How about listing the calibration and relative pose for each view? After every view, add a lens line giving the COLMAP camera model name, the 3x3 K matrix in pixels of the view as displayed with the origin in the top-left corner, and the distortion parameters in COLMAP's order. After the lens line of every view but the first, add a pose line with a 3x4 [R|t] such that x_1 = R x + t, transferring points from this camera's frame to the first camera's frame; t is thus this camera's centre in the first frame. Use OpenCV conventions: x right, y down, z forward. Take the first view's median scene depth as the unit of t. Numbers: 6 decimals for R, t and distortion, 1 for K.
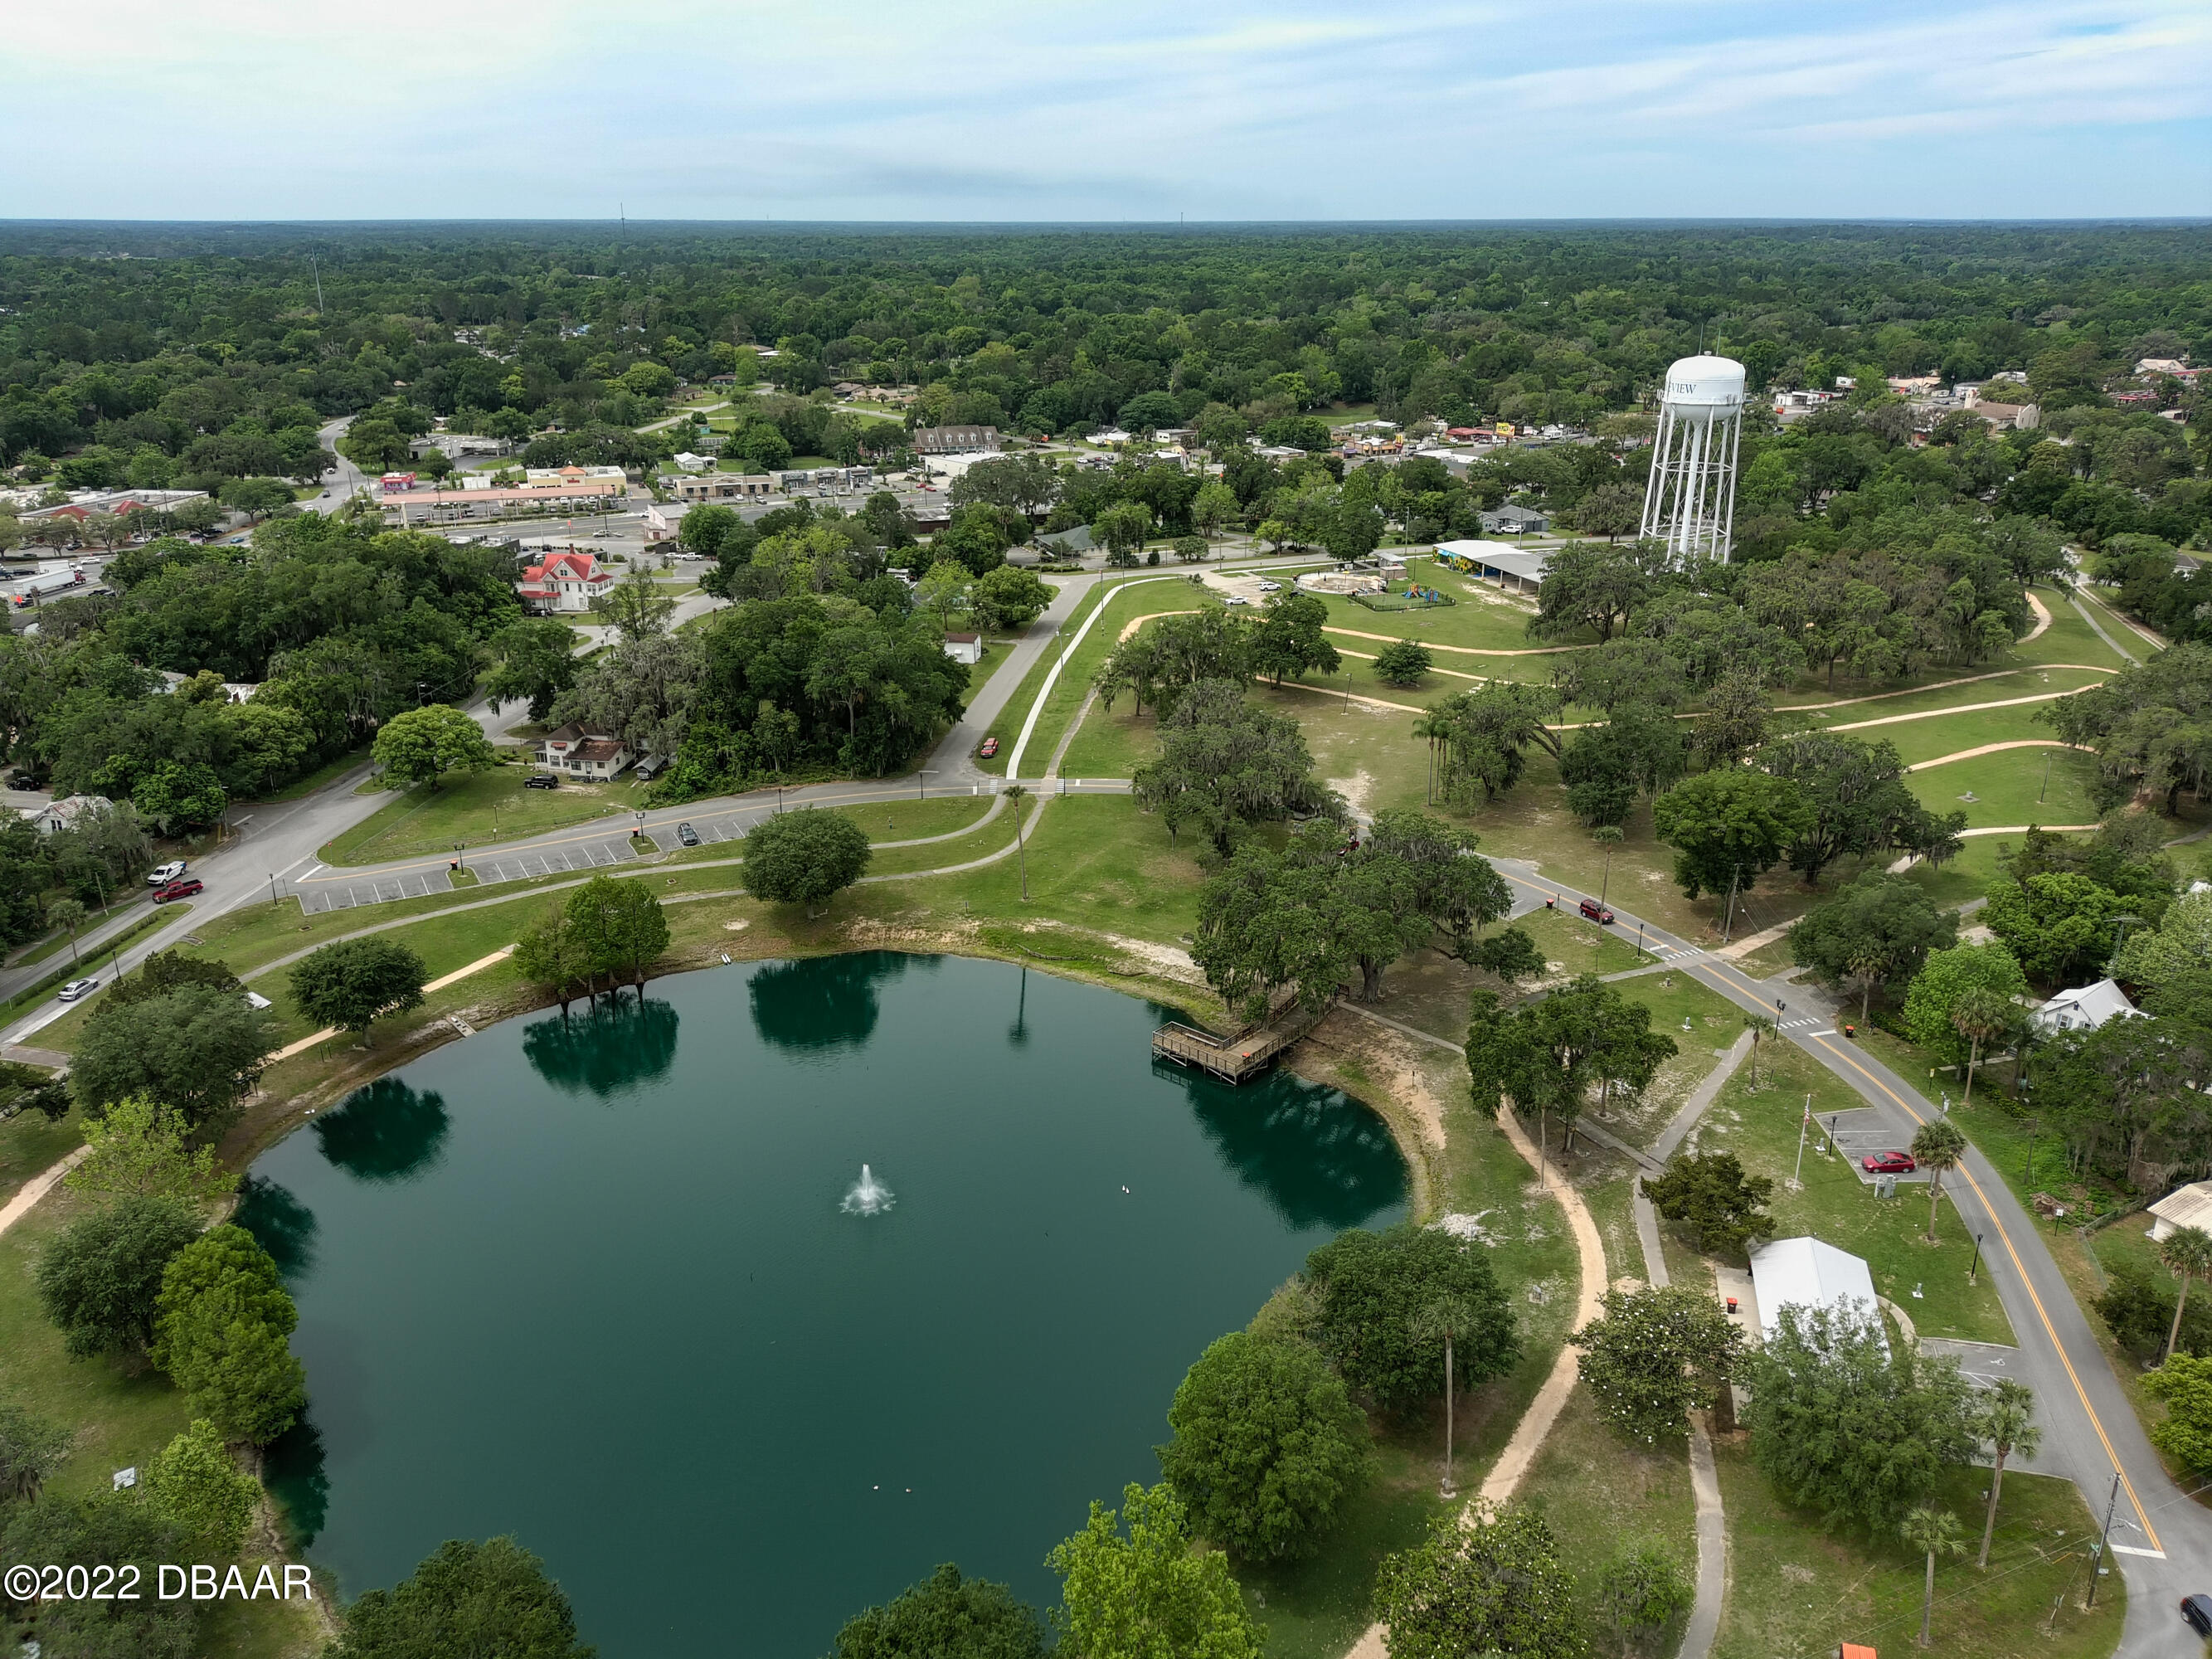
lens RADIAL K [[1721.8, 0, 1116.5], [0, 1721.8, 842.3], [0, 0, 1]] dist [0.085058, -0.109861]
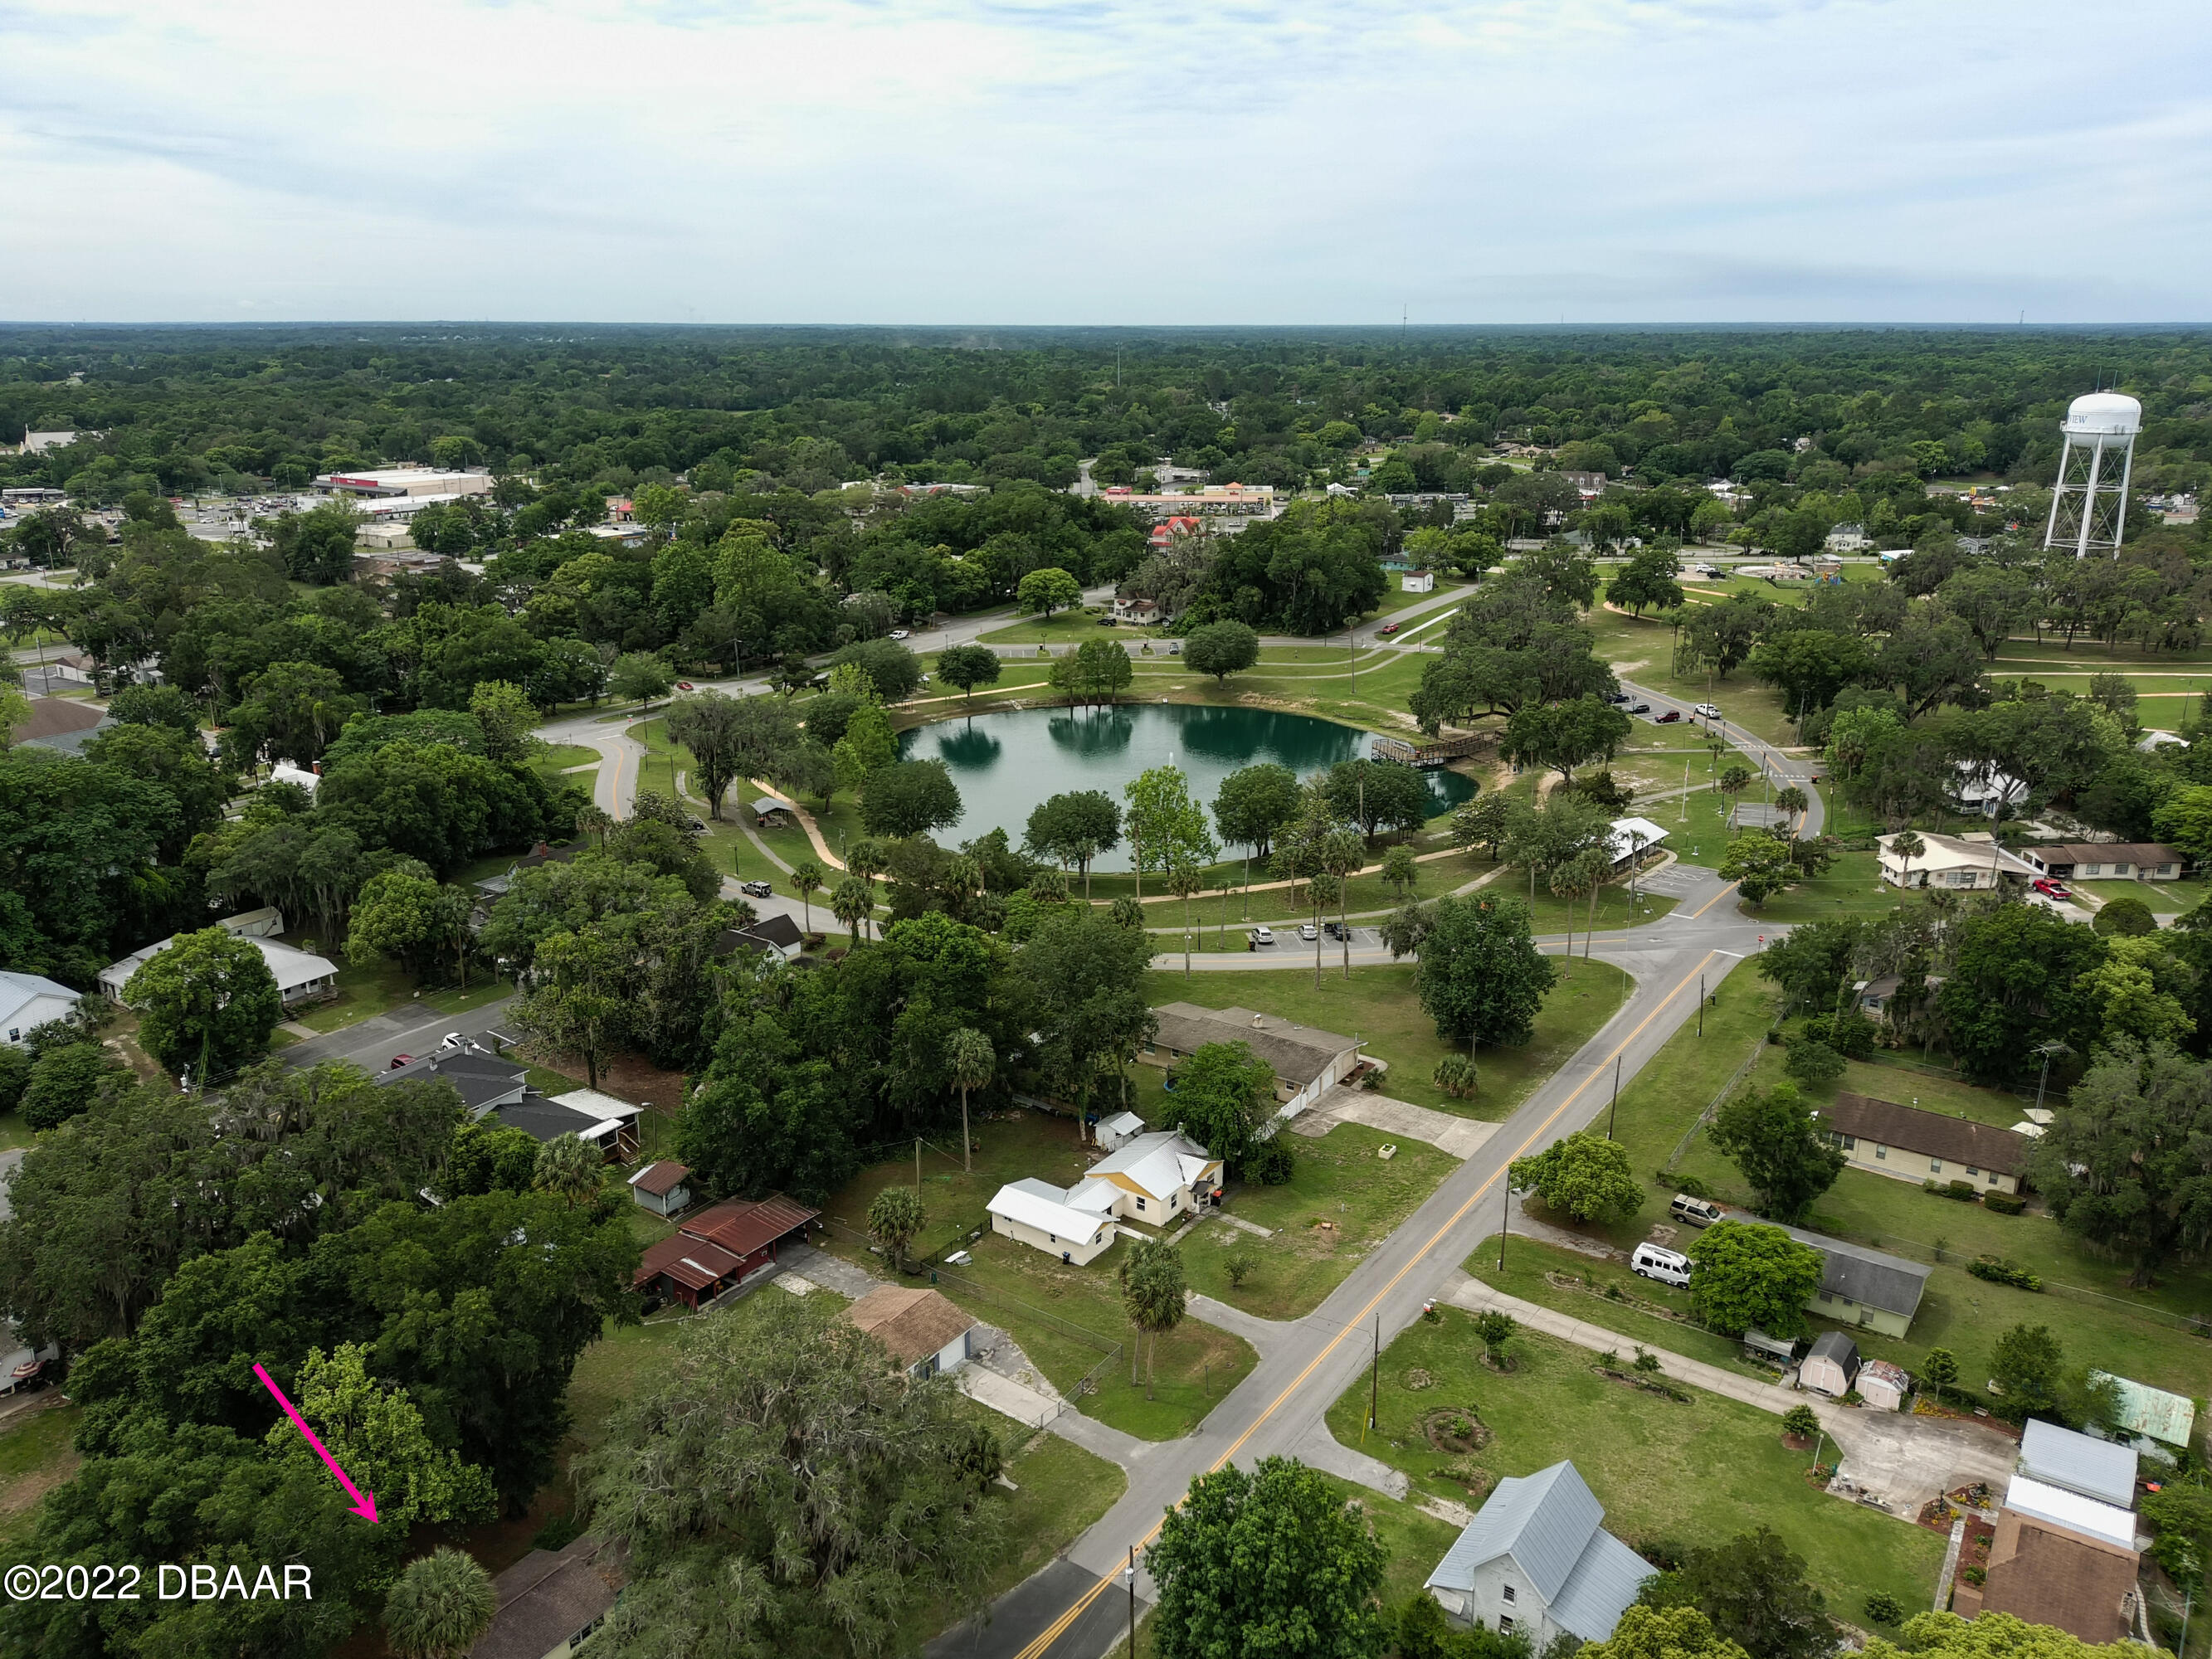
lens RADIAL K [[1721.4, 0, 1090.3], [0, 1721.4, 794.7], [0, 0, 1]] dist [0.085058, -0.109861]
pose [[0.902608, 0.114525, -0.414949, 0.150822], [-0.146162, 0.988228, -0.045186, 0.088411], [0.404890, 0.101435, 0.908722, -0.200527]]
